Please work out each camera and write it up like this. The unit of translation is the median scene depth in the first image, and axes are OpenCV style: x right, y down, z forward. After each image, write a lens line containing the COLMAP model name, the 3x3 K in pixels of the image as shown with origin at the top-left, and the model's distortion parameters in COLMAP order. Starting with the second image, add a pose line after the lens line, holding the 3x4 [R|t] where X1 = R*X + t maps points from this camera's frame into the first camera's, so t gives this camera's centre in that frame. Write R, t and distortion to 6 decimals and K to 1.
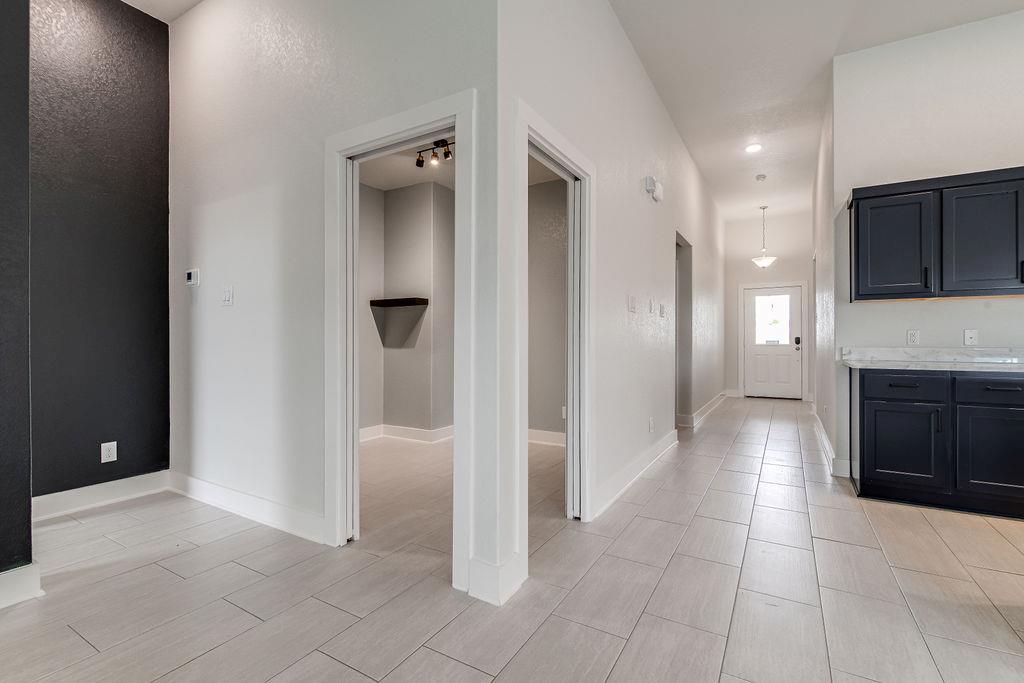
lens RADIAL K [[461.5, 0, 500.7], [0, 461.5, 339.7], [0, 0, 1]] dist [-0.000426, -0.004146]
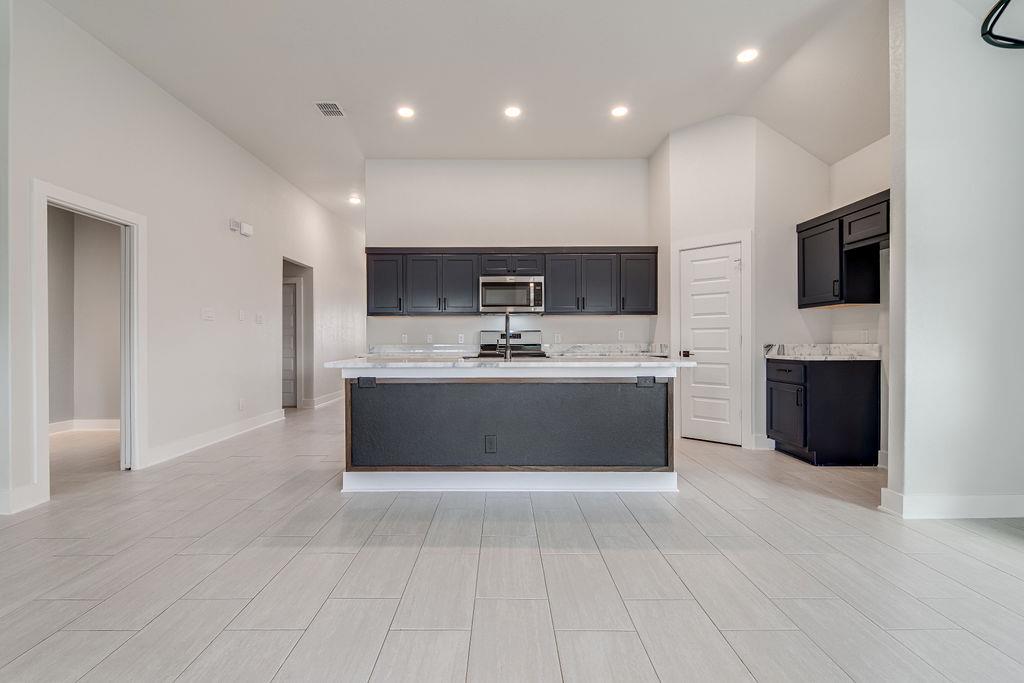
lens RADIAL K [[461.5, 0, 507.0], [0, 461.5, 341.6], [0, 0, 1]] dist [-0.000426, -0.004146]
pose [[0.845271, -0.002595, 0.534332, 0.321593], [0.001742, 0.999996, 0.002101, 0.002314], [-0.534335, -0.000845, 0.845272, -0.642071]]
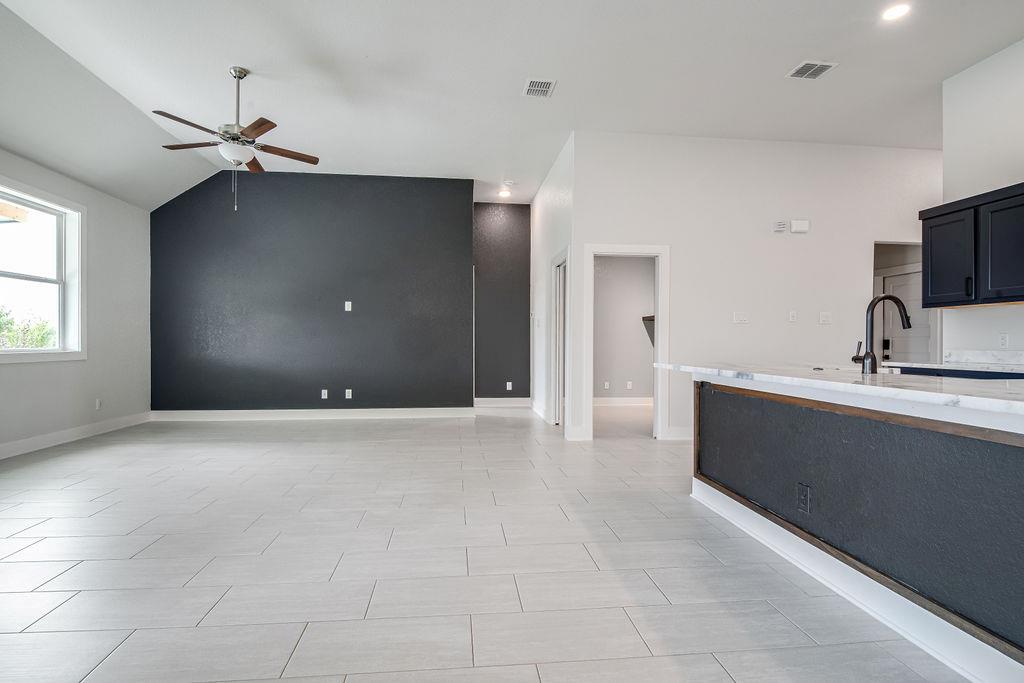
lens RADIAL K [[482.0, 0, 500.2], [0, 482.0, 341.5], [0, 0, 1]] dist [-0.002140, -0.006474]
pose [[0.602467, 0.003849, -0.798135, 1.096794], [-0.006017, 0.999982, 0.000280, 0.002963], [0.798121, 0.004634, 0.602479, -0.554809]]
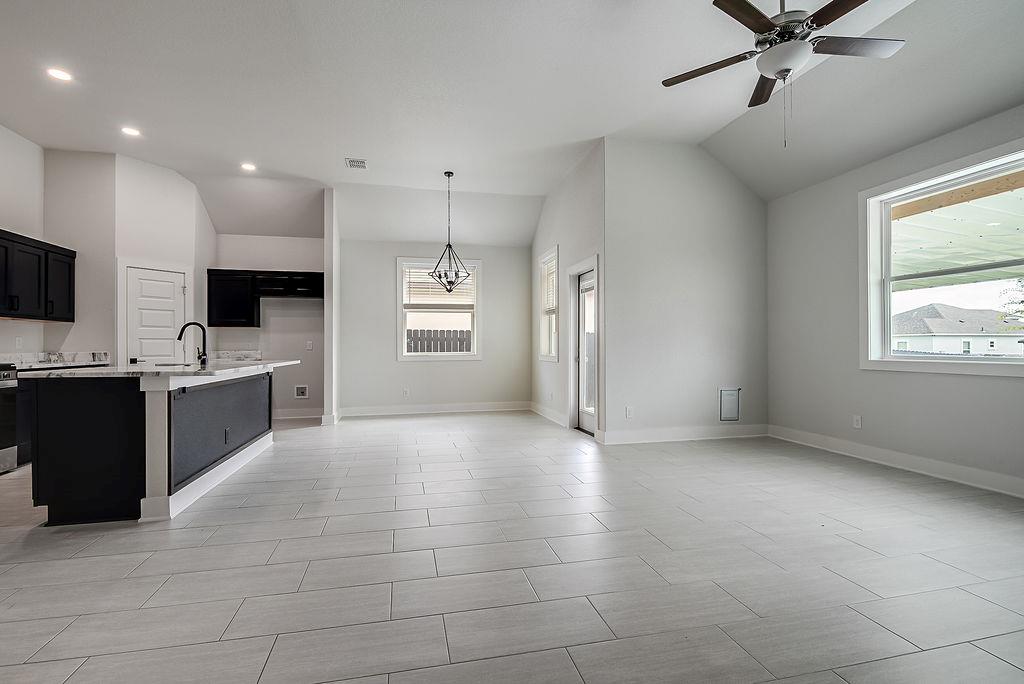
lens RADIAL K [[461.5, 0, 498.6], [0, 461.5, 345.1], [0, 0, 1]] dist [-0.000426, -0.004146]
pose [[-0.697006, 0.006179, 0.717038, -0.494263], [0.002948, 0.999979, -0.005751, 0.002480], [-0.717059, -0.001895, -0.697010, 0.519131]]
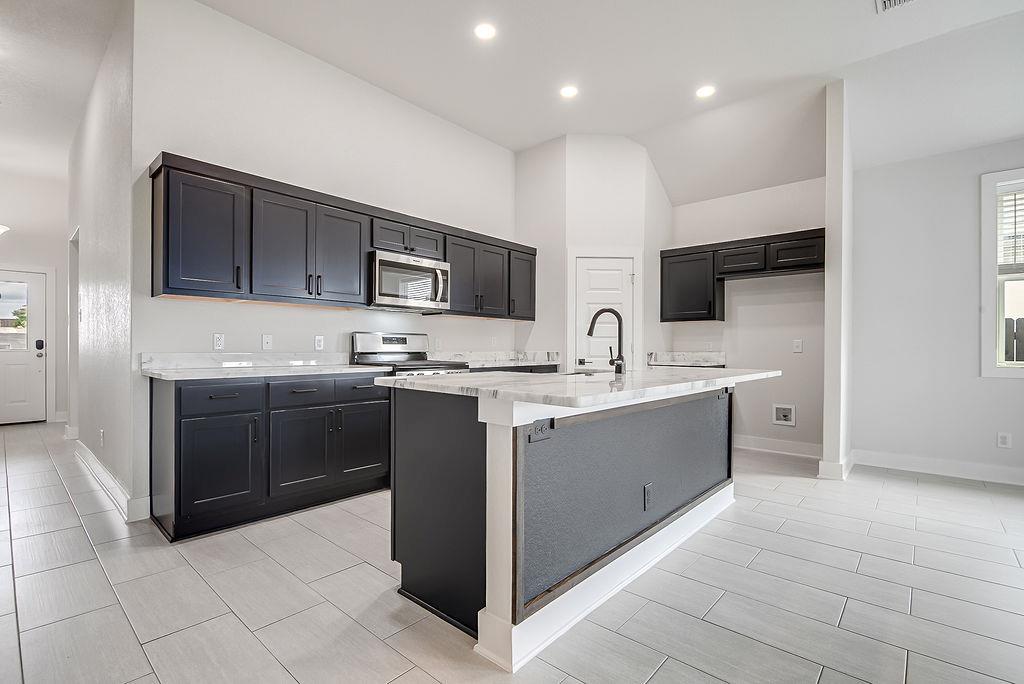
lens RADIAL K [[461.5, 0, 501.2], [0, 461.5, 349.4], [0, 0, 1]] dist [-0.000426, -0.004146]
pose [[0.182569, -0.002280, 0.983190, 0.100820], [-0.007777, 0.999963, 0.003763, 0.002430], [-0.983162, -0.008334, 0.182544, 0.289870]]
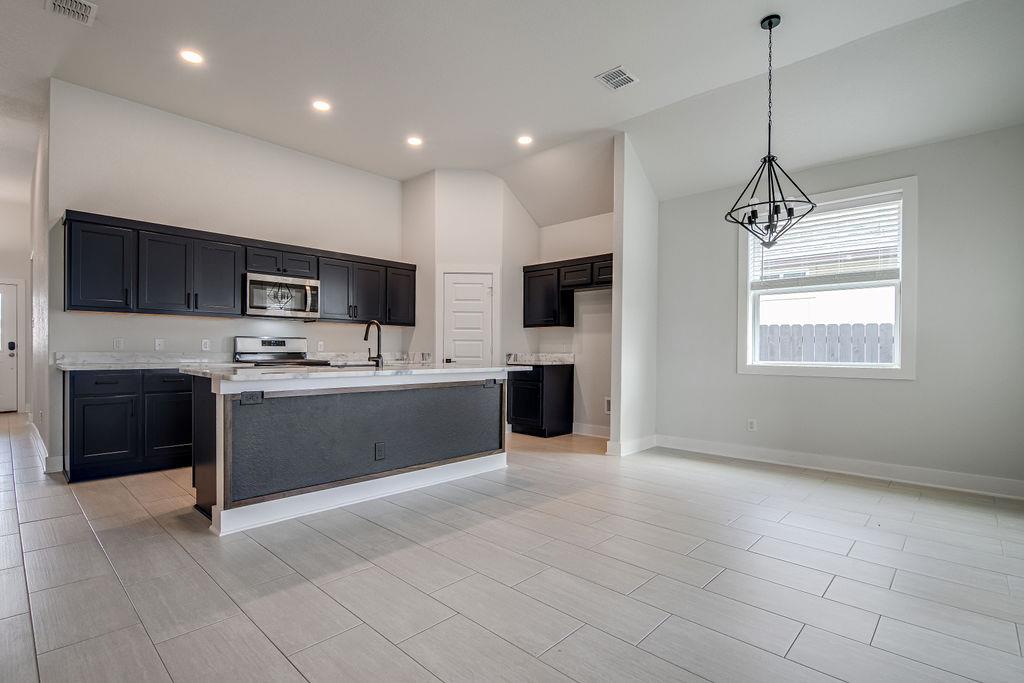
lens RADIAL K [[482.0, 0, 500.0], [0, 482.0, 353.6], [0, 0, 1]] dist [-0.002140, -0.006474]
pose [[0.206805, -0.005988, 0.978364, -0.149259], [-0.010124, 0.999915, 0.008260, -0.000176], [-0.978330, -0.011613, 0.206727, -0.266021]]
